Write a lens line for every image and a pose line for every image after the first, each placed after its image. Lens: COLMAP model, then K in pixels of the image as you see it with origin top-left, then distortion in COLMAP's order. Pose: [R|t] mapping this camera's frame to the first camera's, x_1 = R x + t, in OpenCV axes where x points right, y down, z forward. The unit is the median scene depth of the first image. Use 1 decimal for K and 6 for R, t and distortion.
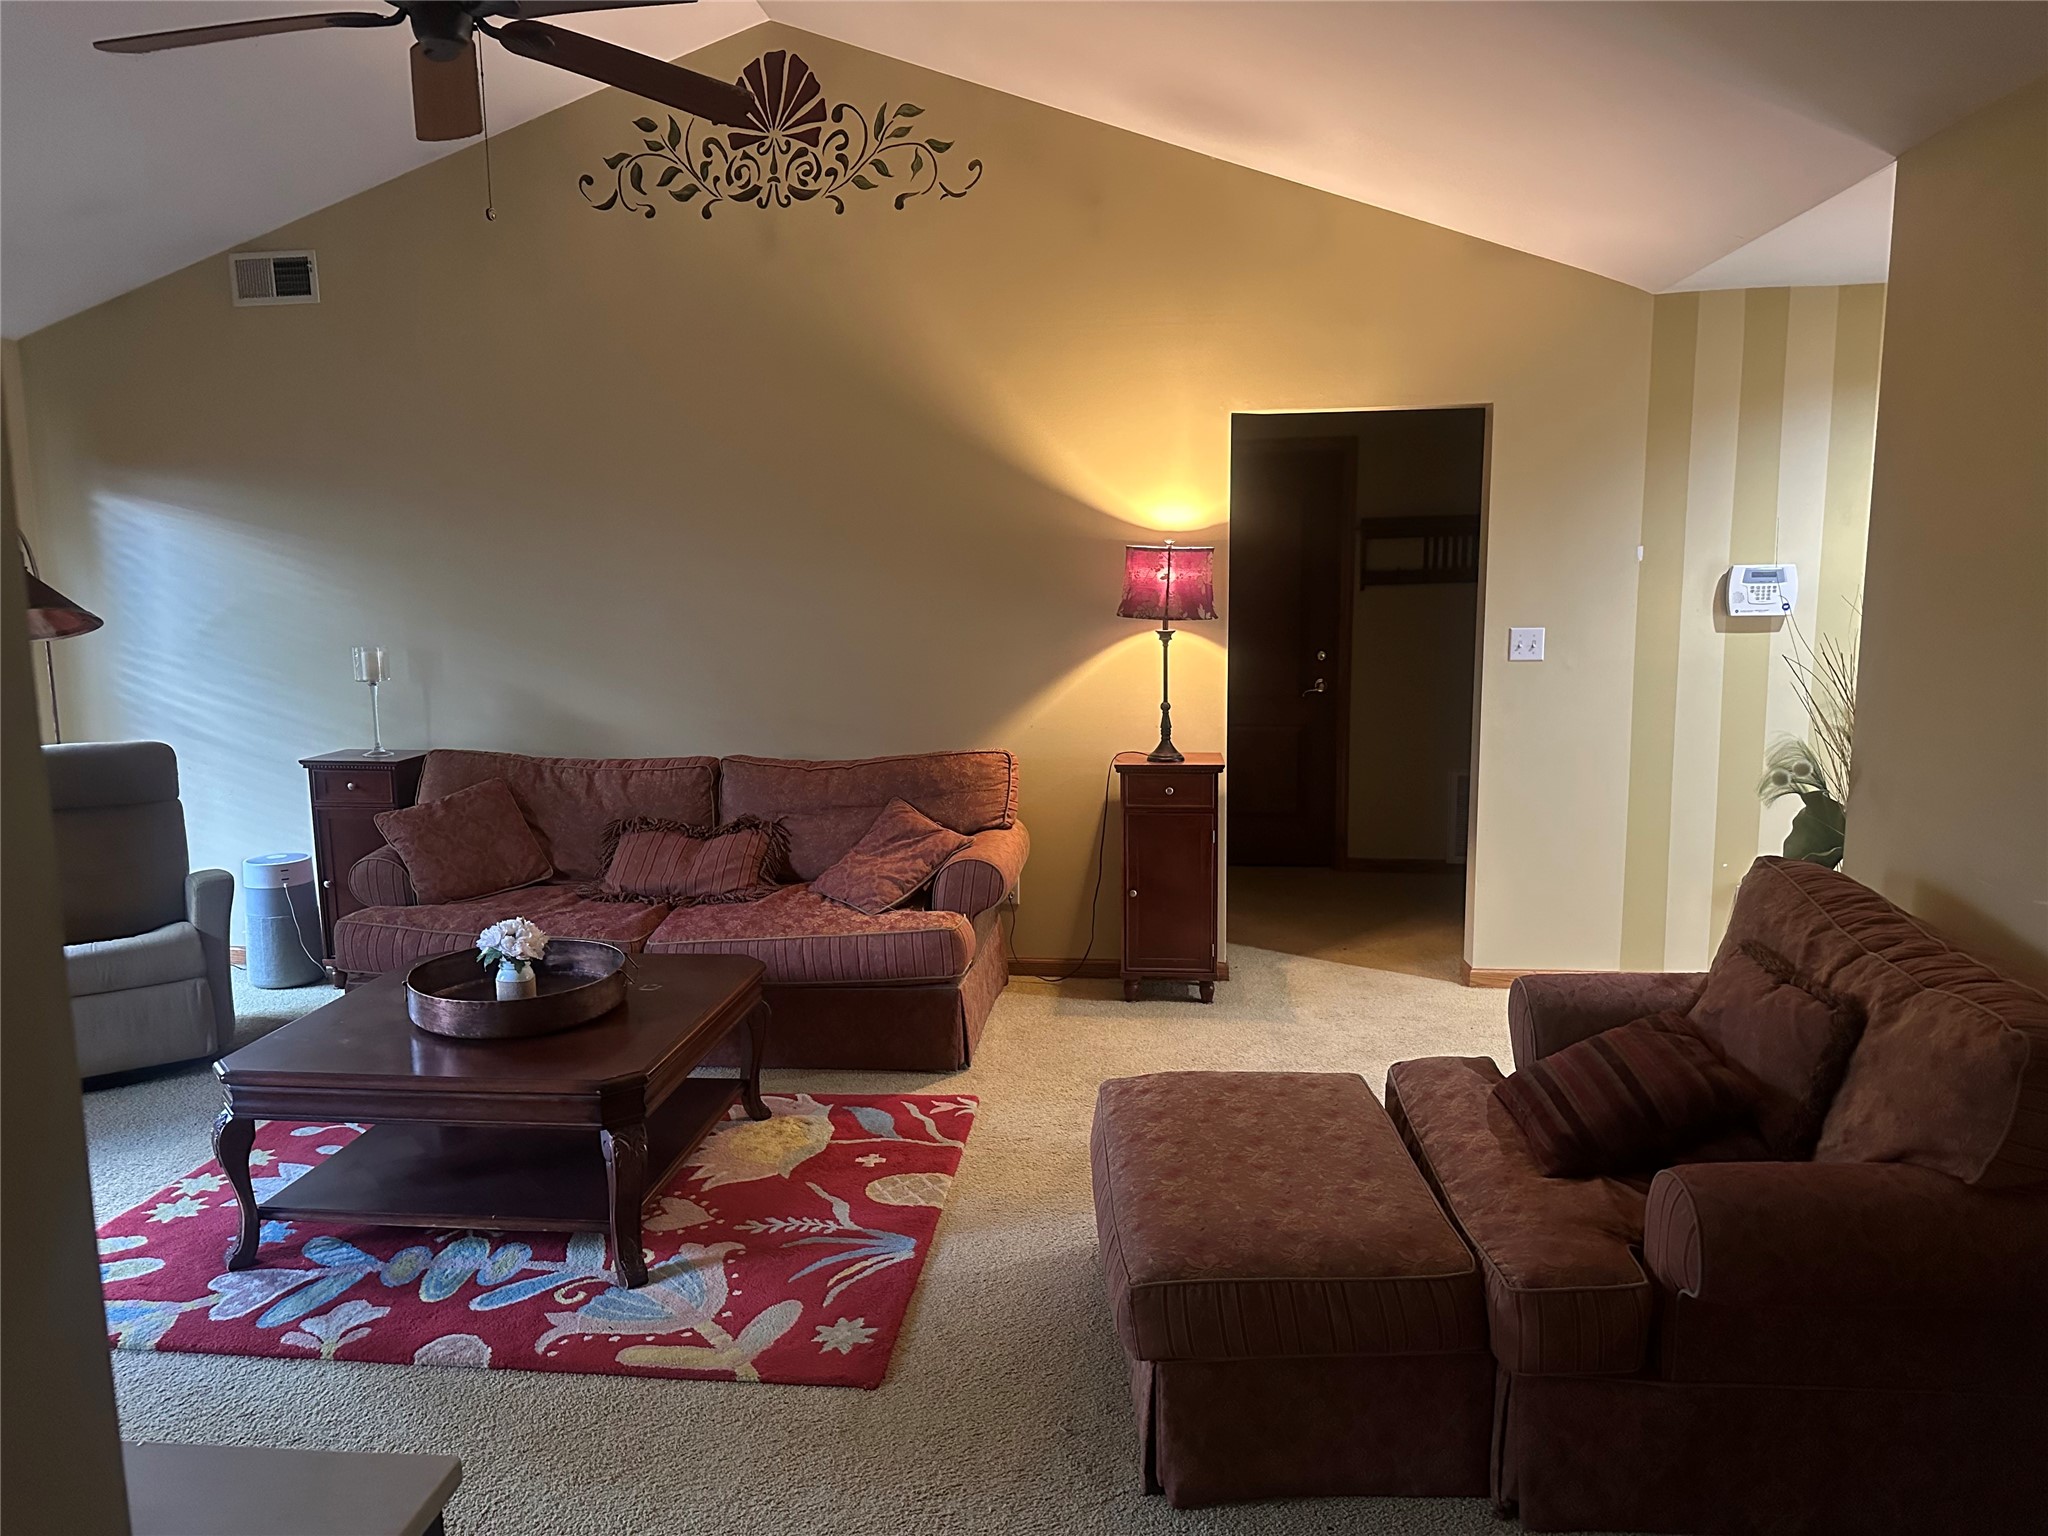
lens RADIAL K [[1423.2, 0, 1024.7], [0, 1423.2, 829.7], [0, 0, 1]] dist [0.090827, -0.148774]
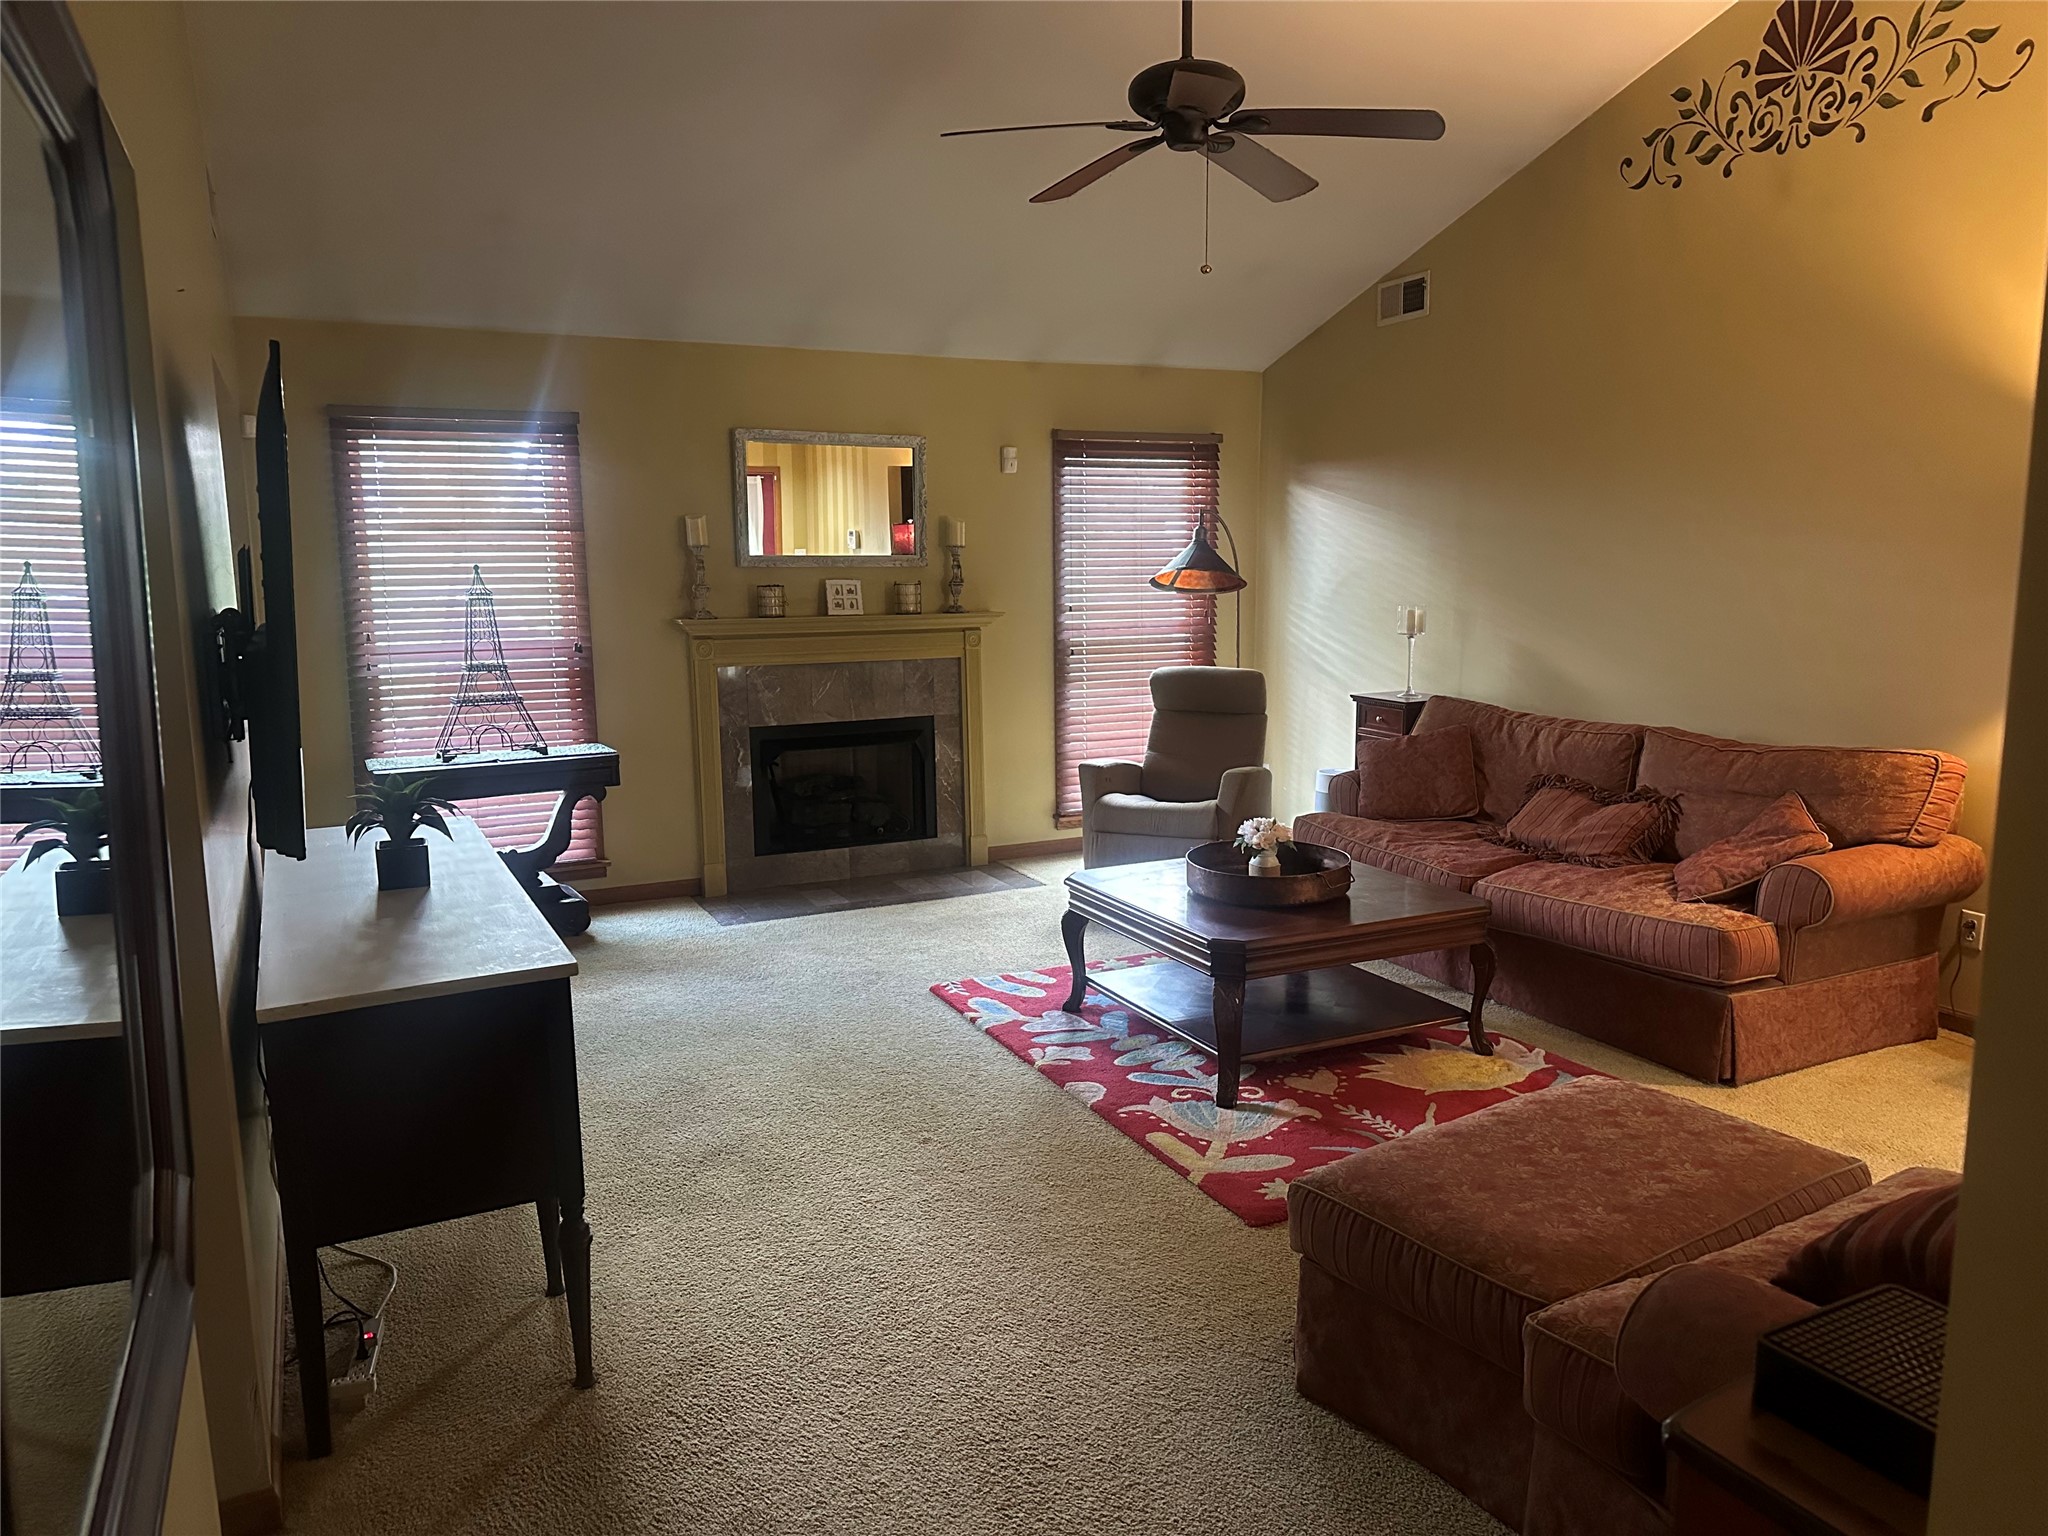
lens RADIAL K [[1450.5, 0, 1050.9], [0, 1450.5, 838.8], [0, 0, 1]] dist [0.088584, -0.068222]
pose [[0.534857, 0.175624, -0.826489, 0.451825], [-0.156361, 0.981838, 0.107447, -0.020487], [0.830349, 0.071762, 0.552604, 0.096356]]
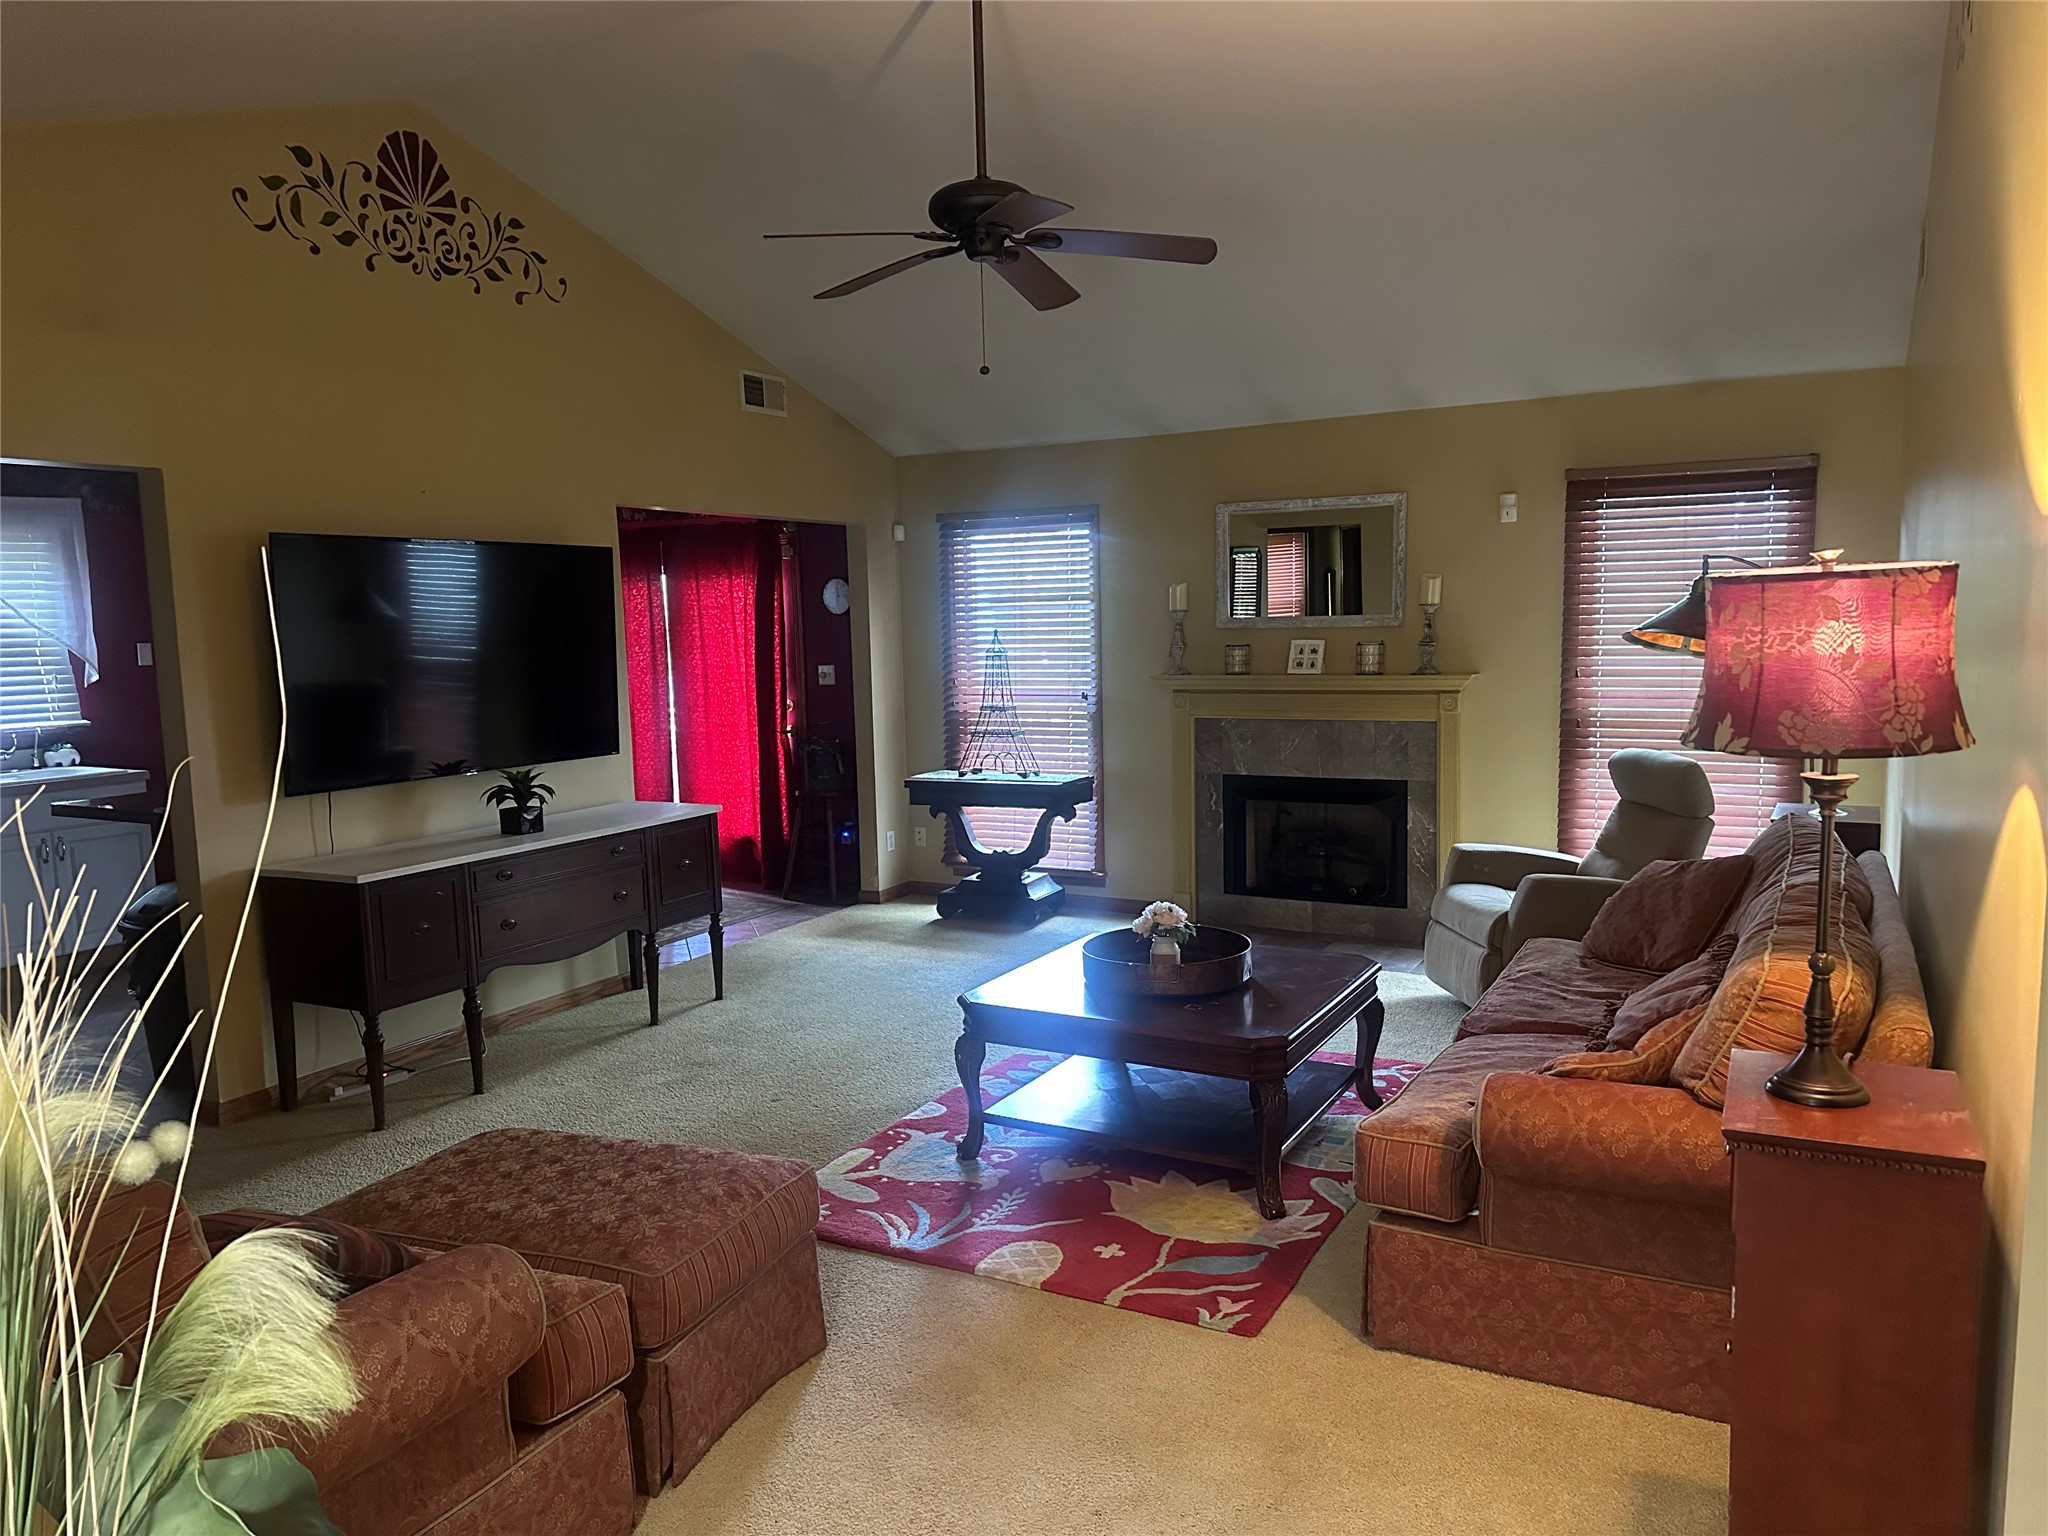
lens RADIAL K [[1423.2, 0, 1024.7], [0, 1423.2, 829.7], [0, 0, 1]] dist [0.090827, -0.148774]
pose [[-0.396529, 0.152778, -0.905220, 0.558950], [-0.147750, 0.962579, 0.227180, -0.180995], [0.906055, 0.223830, -0.359117, 0.977029]]
